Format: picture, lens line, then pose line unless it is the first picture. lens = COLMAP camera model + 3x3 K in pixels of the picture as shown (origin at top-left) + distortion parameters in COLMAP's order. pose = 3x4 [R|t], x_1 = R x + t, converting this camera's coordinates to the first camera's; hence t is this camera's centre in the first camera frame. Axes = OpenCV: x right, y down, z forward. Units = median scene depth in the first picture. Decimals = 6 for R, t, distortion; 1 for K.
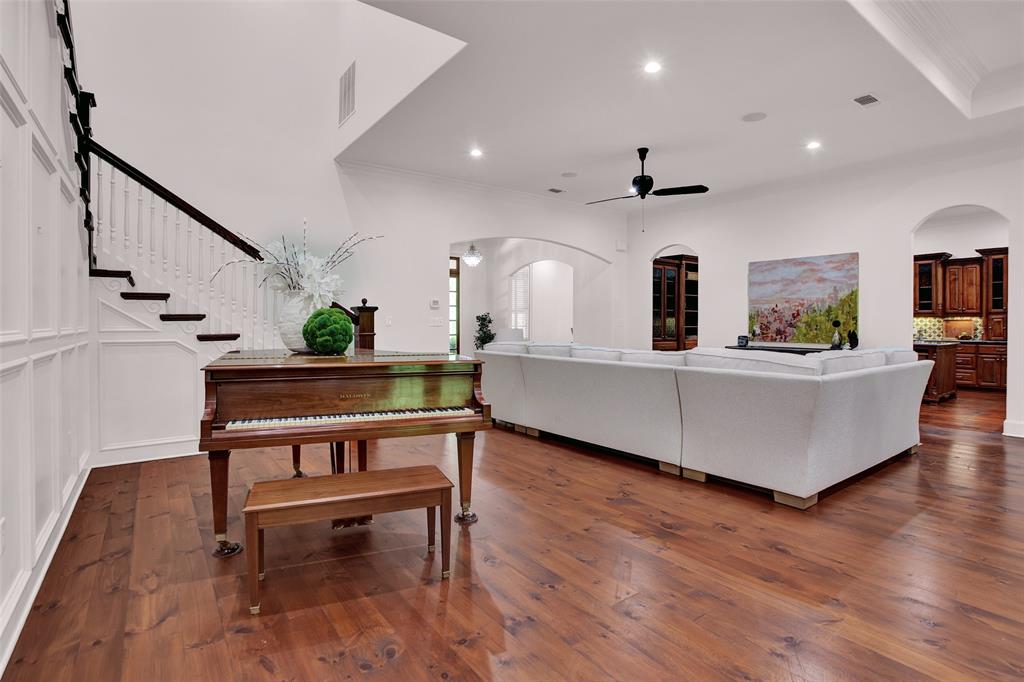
lens RADIAL K [[503.5, 0, 517.0], [0, 503.5, 328.1], [0, 0, 1]] dist [-0.058449, 0.018608]
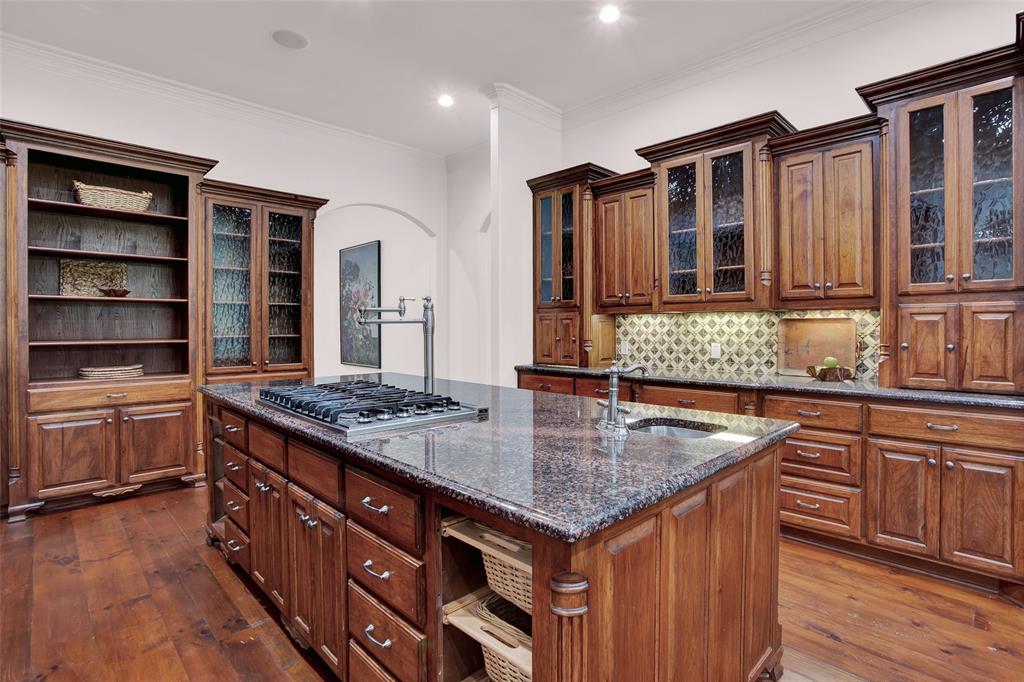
lens RADIAL K [[503.5, 0, 517.0], [0, 503.5, 328.1], [0, 0, 1]] dist [-0.058449, 0.018608]
pose [[0.990276, 0.000864, 0.139115, 0.665050], [0.000161, 0.999973, -0.007358, -0.008361], [-0.139118, 0.007309, 0.990249, 0.698677]]
